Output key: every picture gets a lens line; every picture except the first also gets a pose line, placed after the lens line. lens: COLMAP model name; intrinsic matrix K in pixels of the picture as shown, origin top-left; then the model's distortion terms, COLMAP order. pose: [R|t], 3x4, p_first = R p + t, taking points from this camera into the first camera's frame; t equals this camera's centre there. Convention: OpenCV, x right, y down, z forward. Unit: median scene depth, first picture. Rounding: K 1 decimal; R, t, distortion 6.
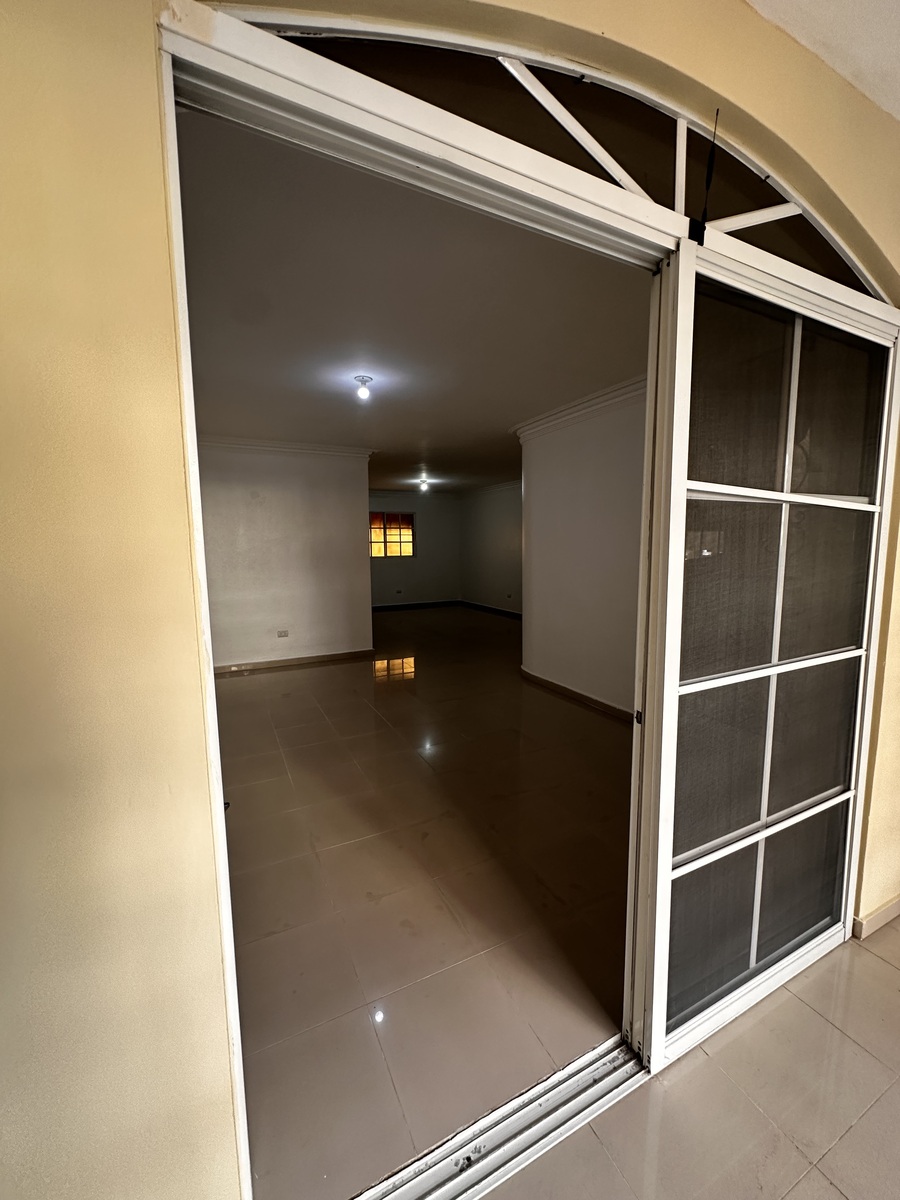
lens RADIAL K [[484.4, 0, 452.0], [0, 484.4, 601.8], [0, 0, 1]] dist [-0.003243, 0.000504]
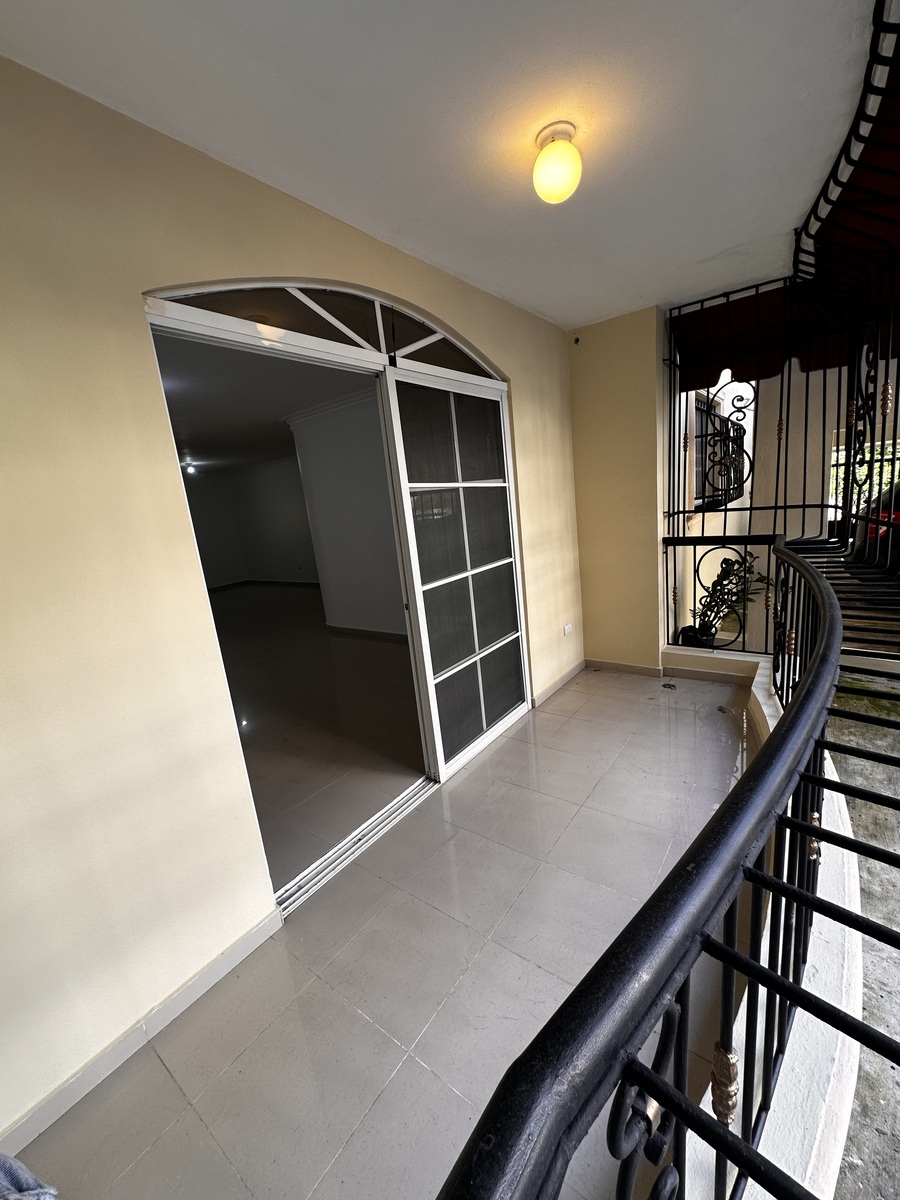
lens RADIAL K [[484.4, 0, 454.4], [0, 484.4, 603.3], [0, 0, 1]] dist [-0.003243, 0.000504]
pose [[0.892694, -0.176472, 0.414674, -0.225530], [0.147956, 0.983904, 0.100204, 0.056244], [-0.425683, -0.028098, 0.904436, -0.776583]]
